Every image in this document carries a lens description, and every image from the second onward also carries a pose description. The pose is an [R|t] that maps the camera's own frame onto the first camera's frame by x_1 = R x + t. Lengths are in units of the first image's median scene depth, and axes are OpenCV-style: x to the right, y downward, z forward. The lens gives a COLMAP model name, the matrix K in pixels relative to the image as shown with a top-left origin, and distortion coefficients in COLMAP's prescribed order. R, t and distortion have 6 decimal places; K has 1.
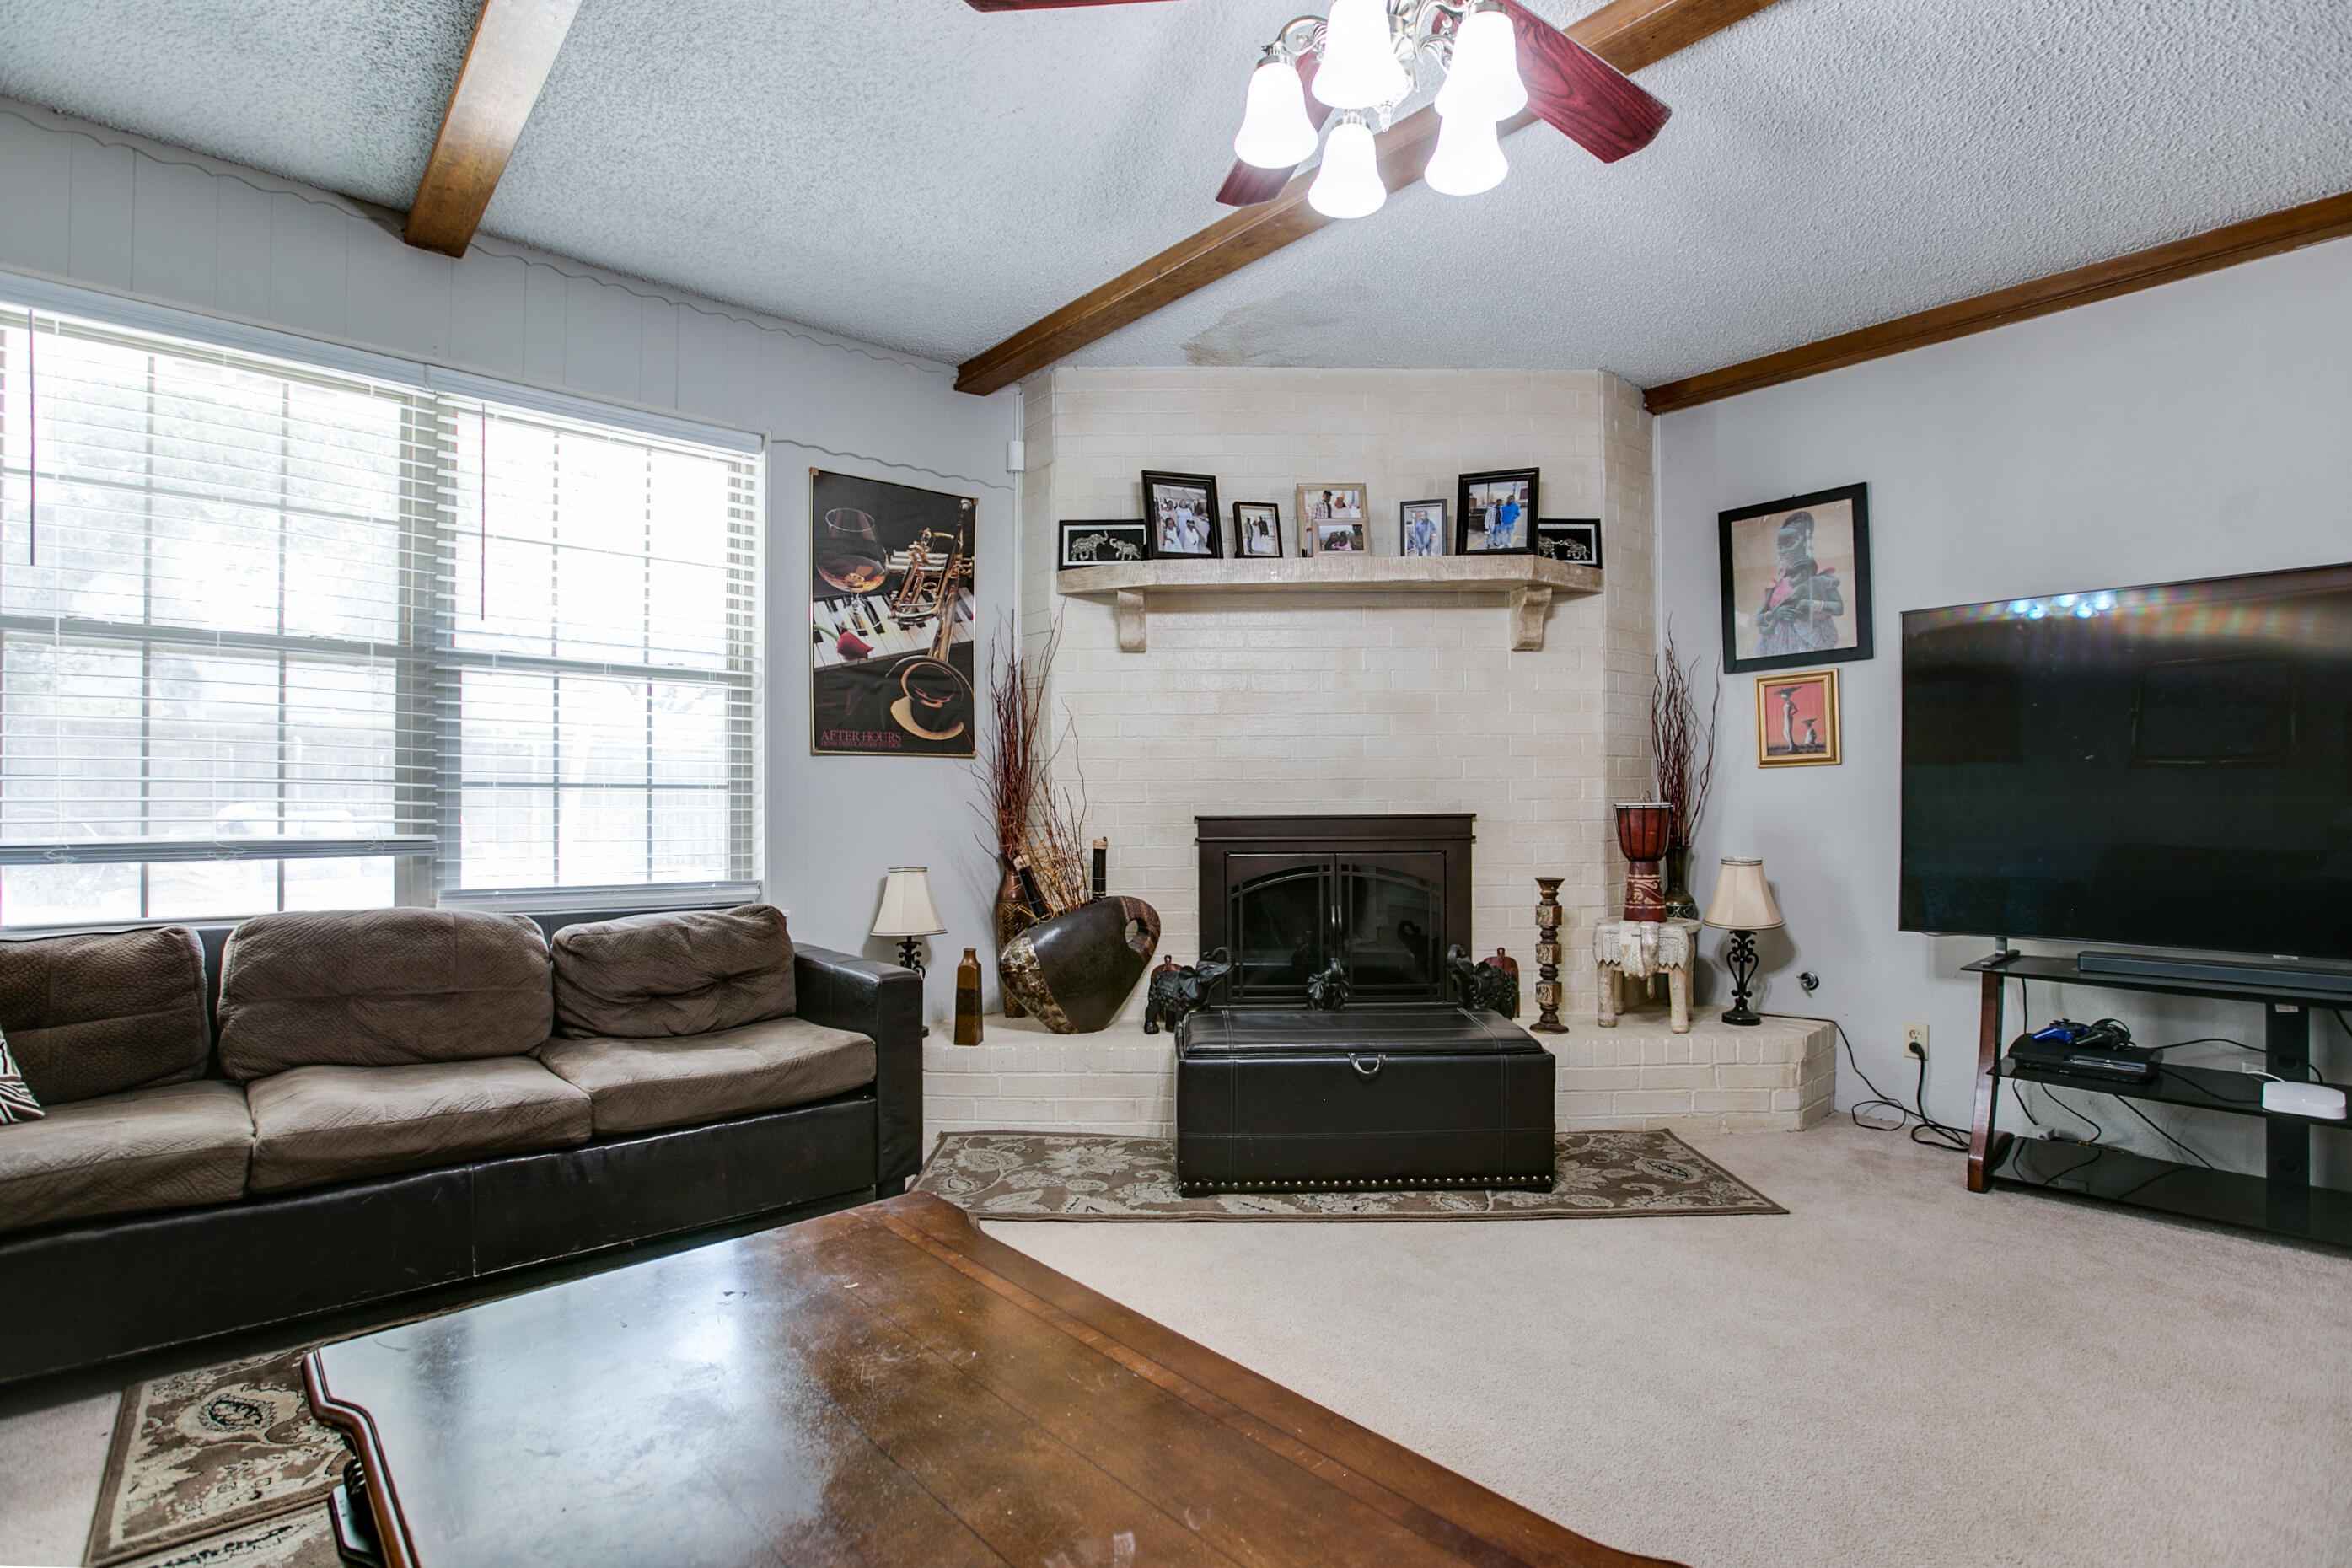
lens RADIAL K [[1116.8, 0, 1170.3], [0, 1116.8, 805.7], [0, 0, 1]] dist [-0.047368, 0.004824]
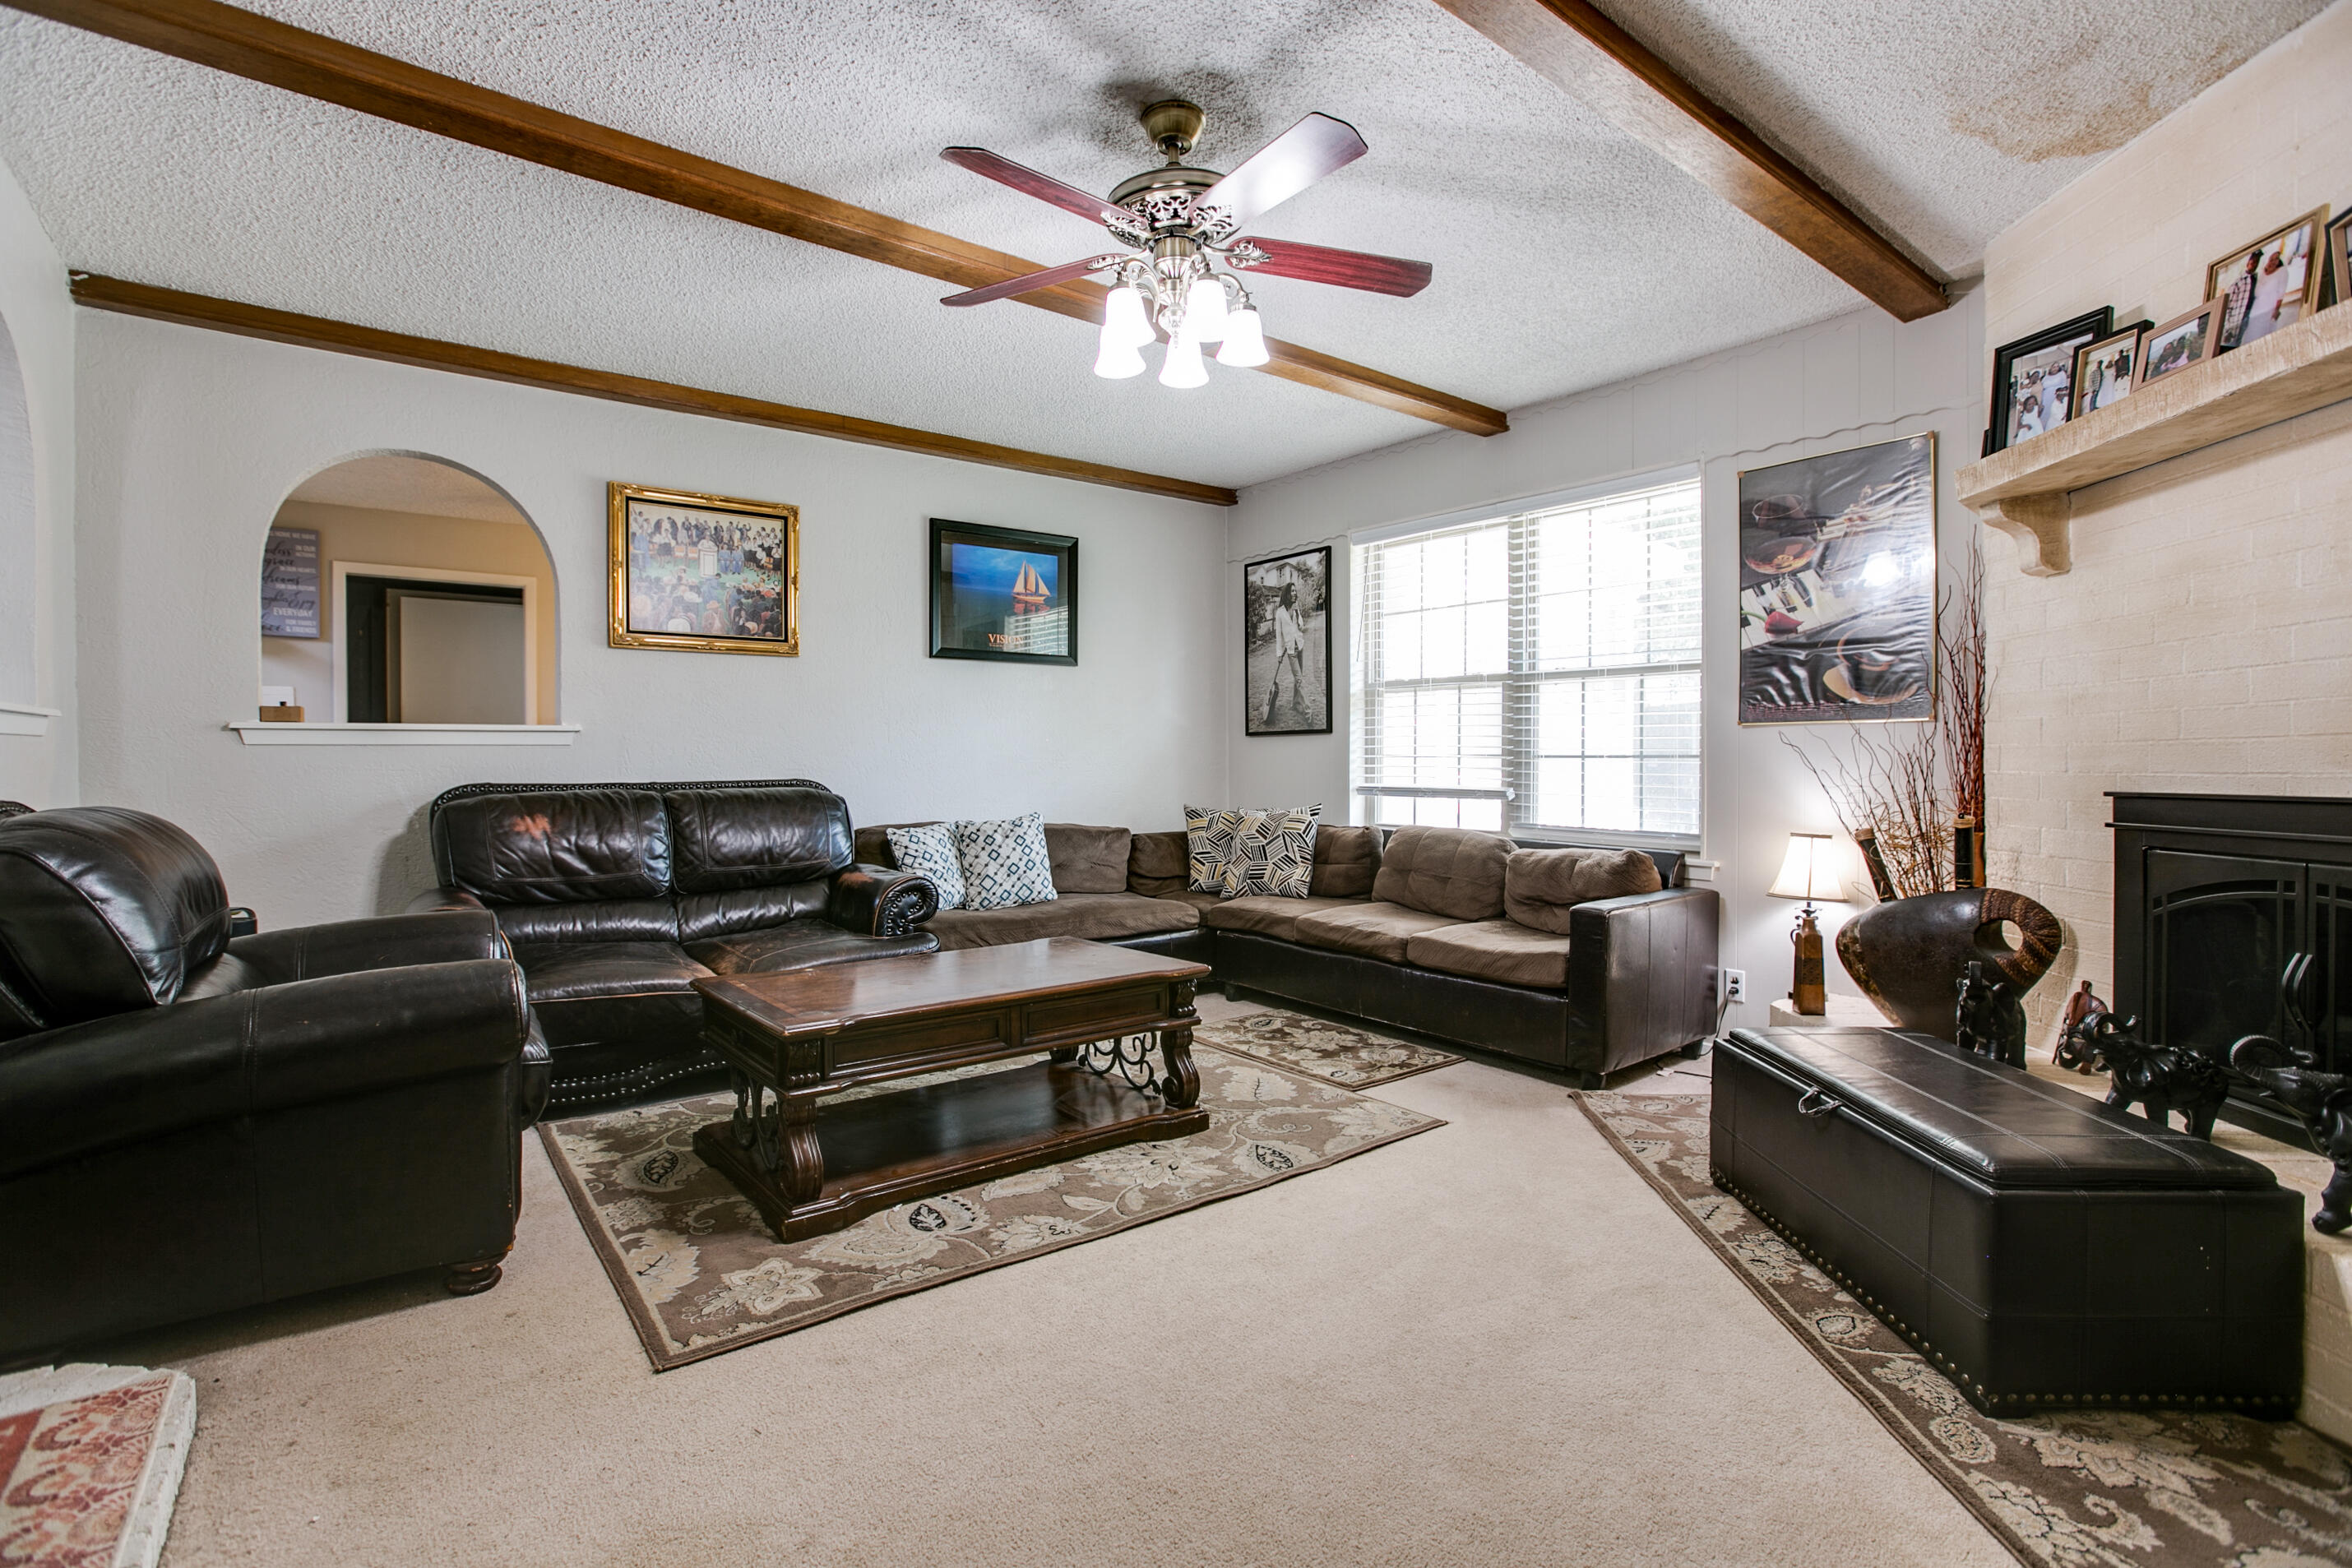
lens RADIAL K [[1072.7, 0, 1159.8], [0, 1072.7, 778.5], [0, 0, 1]] dist [-0.048022, 0.013710]
pose [[-0.067969, 0.015032, -0.997574, 0.769115], [-0.002317, 0.999881, 0.015224, -0.008636], [0.997685, 0.003346, -0.067926, 0.474235]]
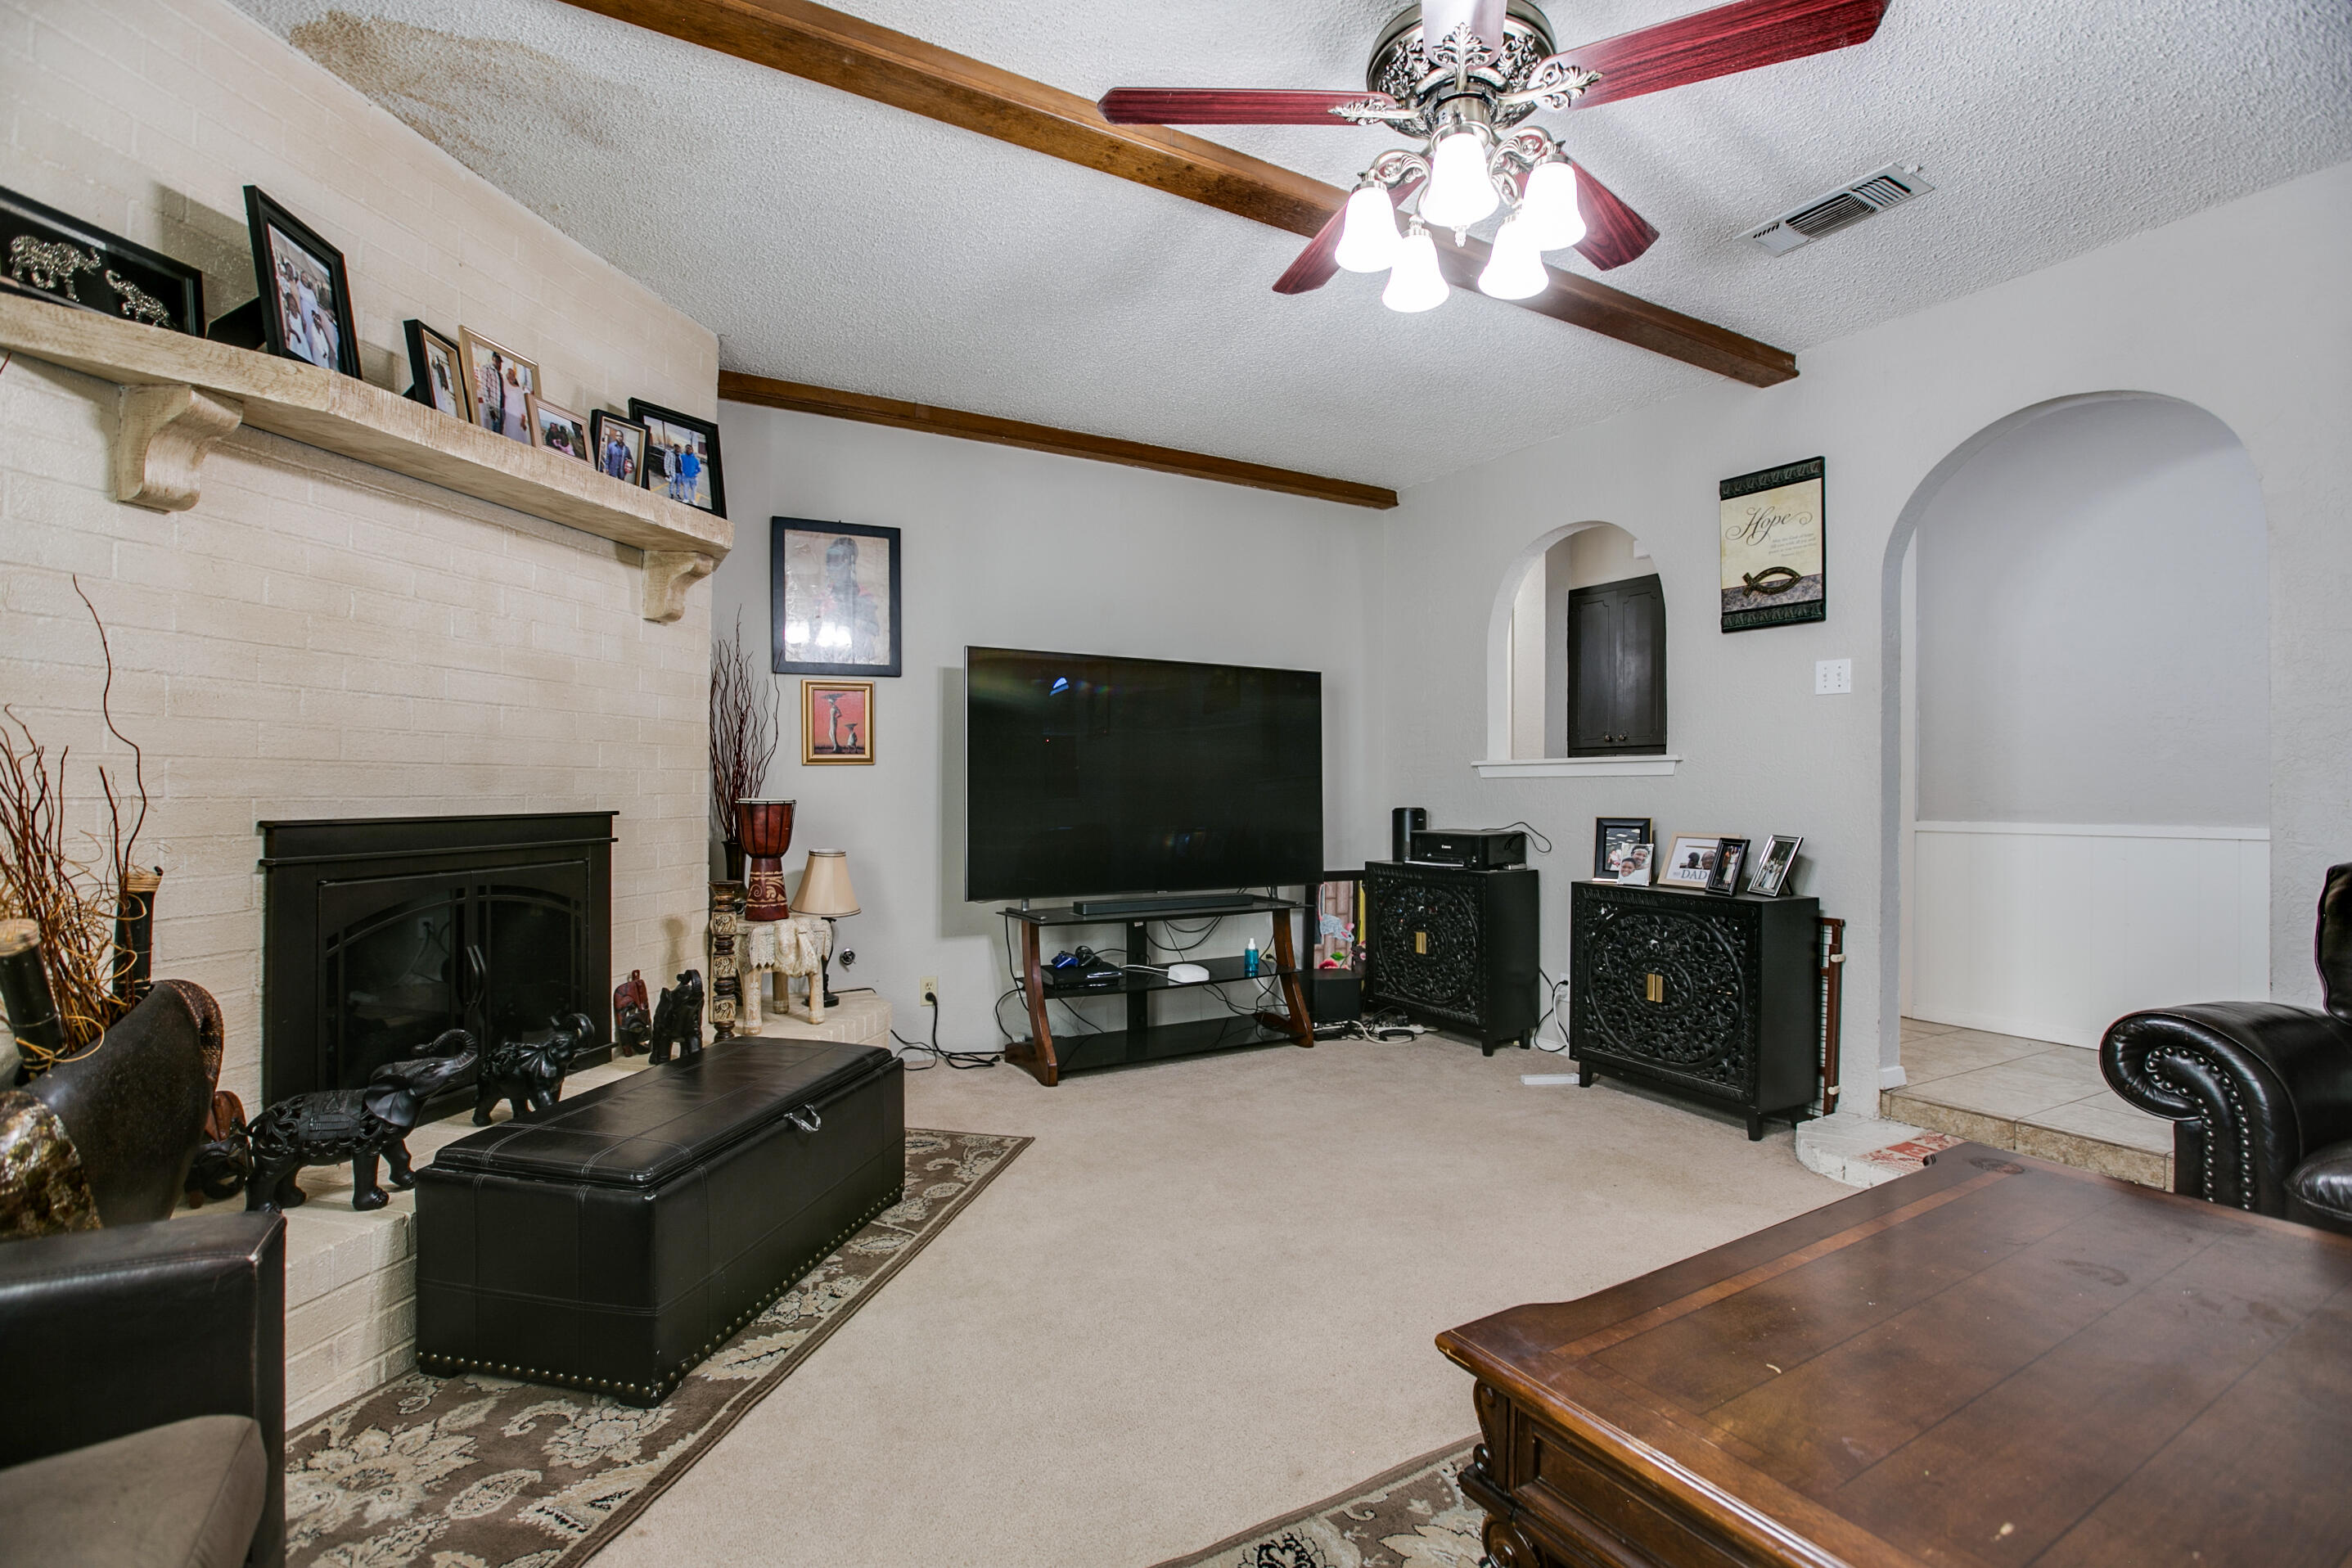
lens RADIAL K [[1072.8, 0, 1181.2], [0, 1072.8, 777.4], [0, 0, 1]] dist [-0.048022, 0.013710]
pose [[0.194333, 0.016761, 0.980792, -0.437101], [-0.004344, 0.999859, -0.016226, -0.007337], [-0.980926, -0.001107, 0.194378, 0.468981]]
